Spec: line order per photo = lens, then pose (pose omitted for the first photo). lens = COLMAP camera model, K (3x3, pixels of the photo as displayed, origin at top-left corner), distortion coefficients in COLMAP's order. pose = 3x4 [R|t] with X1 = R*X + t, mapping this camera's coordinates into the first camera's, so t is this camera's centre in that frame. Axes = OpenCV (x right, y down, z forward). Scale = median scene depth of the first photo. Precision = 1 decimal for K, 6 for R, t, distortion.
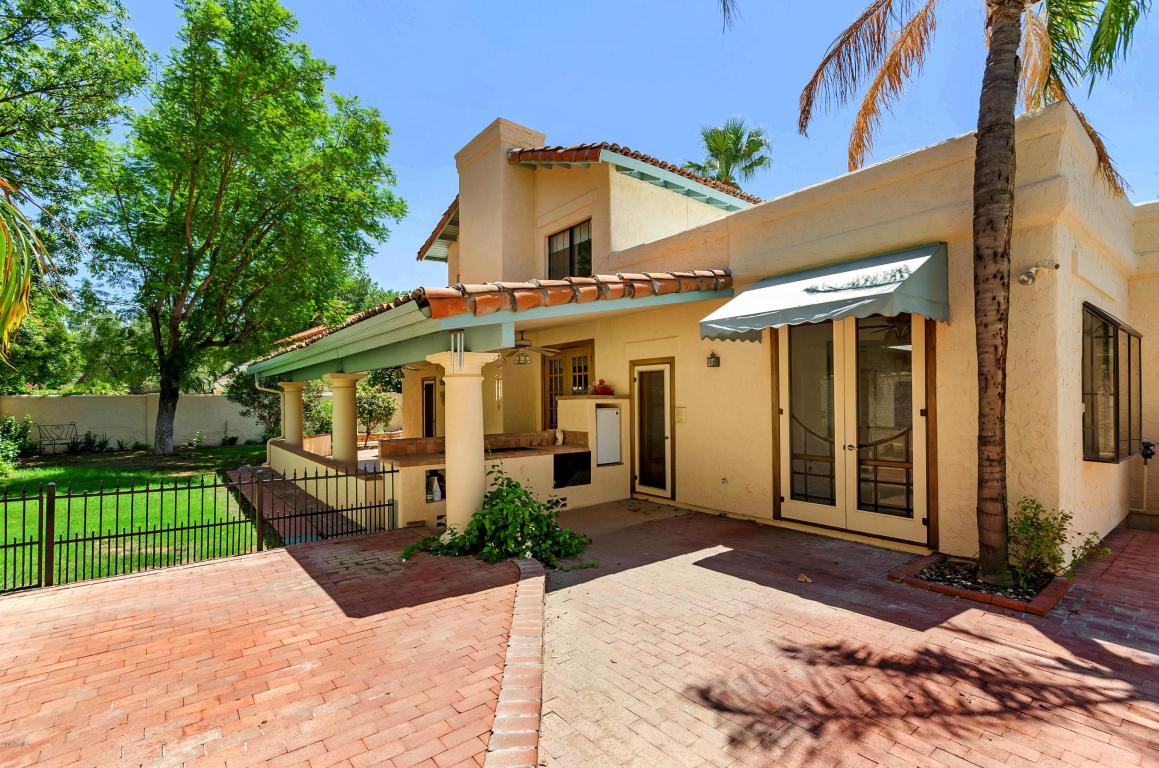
lens RADIAL K [[526.1, 0, 585.1], [0, 526.1, 385.6], [0, 0, 1]] dist [0.006204, 0.000705]
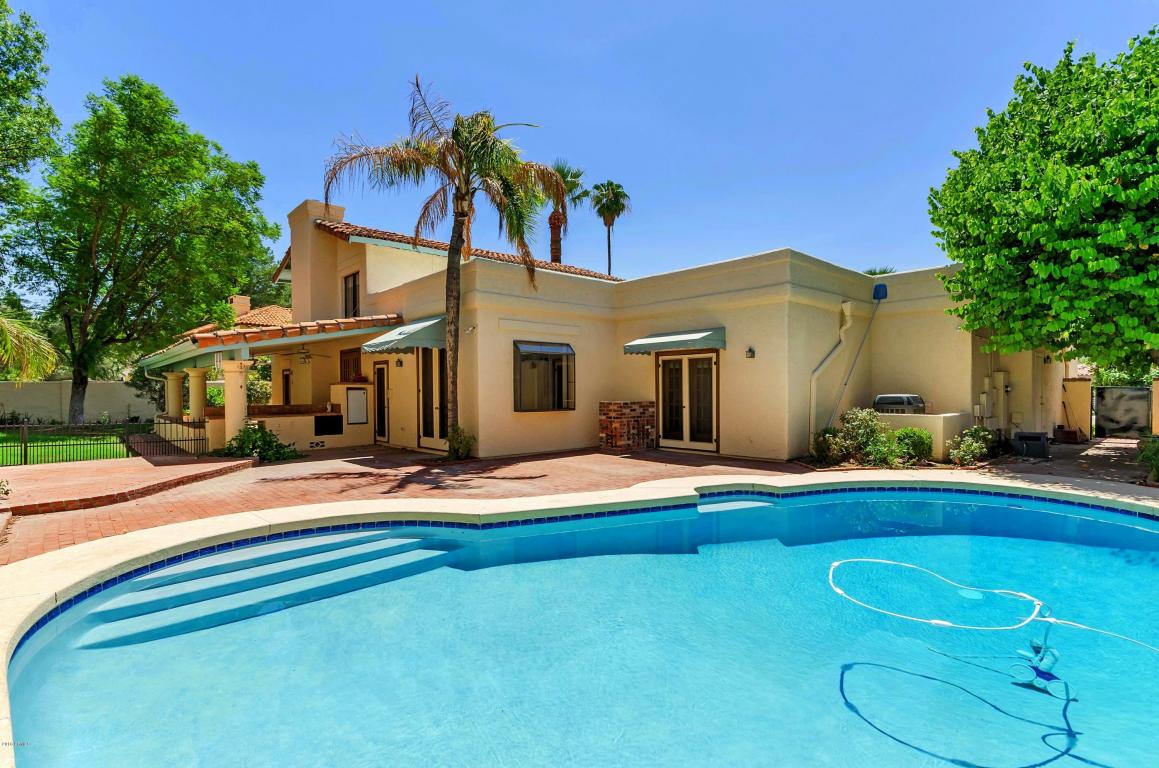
lens RADIAL K [[544.9, 0, 579.5], [0, 544.9, 384.0], [0, 0, 1]] dist [-0.001315, -0.005776]
pose [[0.996934, 0.003101, 0.078190, 0.375541], [-0.004518, 0.999829, 0.017950, -0.006402], [-0.078121, -0.018249, 0.996777, -0.478947]]
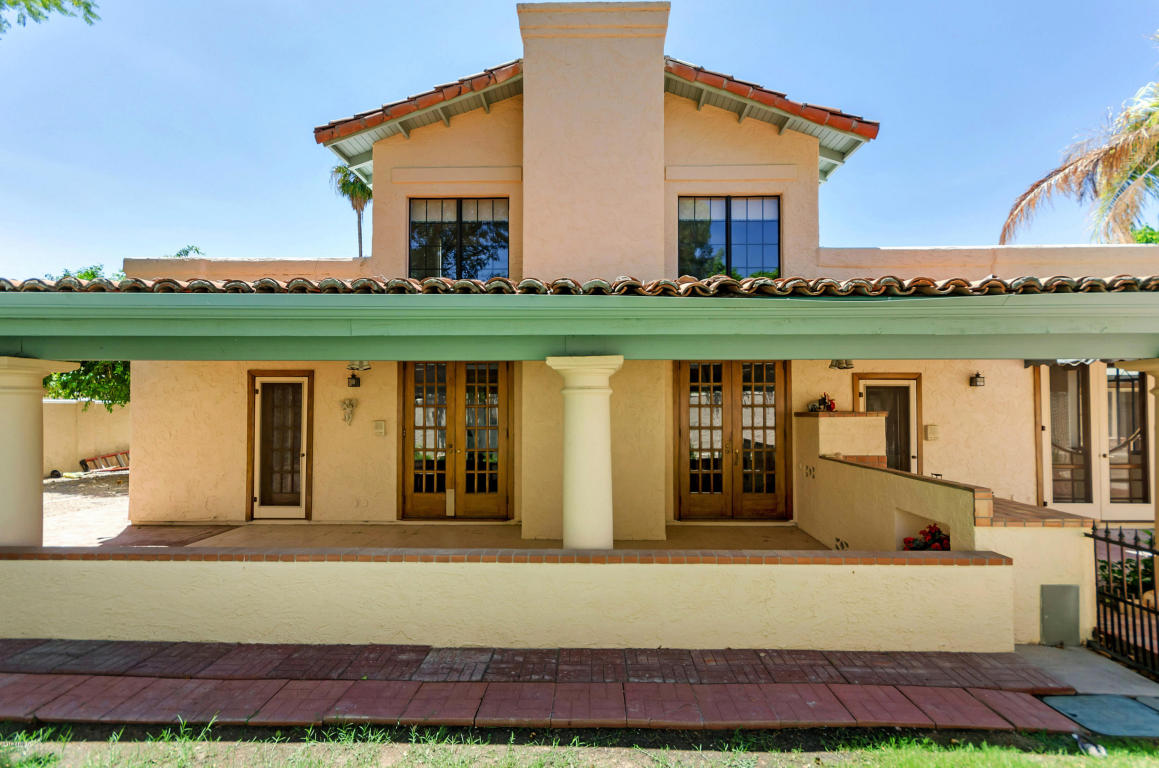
lens RADIAL K [[526.1, 0, 585.1], [0, 526.1, 385.6], [0, 0, 1]] dist [0.006204, 0.000705]
pose [[0.662896, 0.011939, 0.748616, -0.552710], [-0.023062, 0.999724, 0.004477, -0.012556], [-0.748356, -0.020233, 0.662988, 0.466187]]
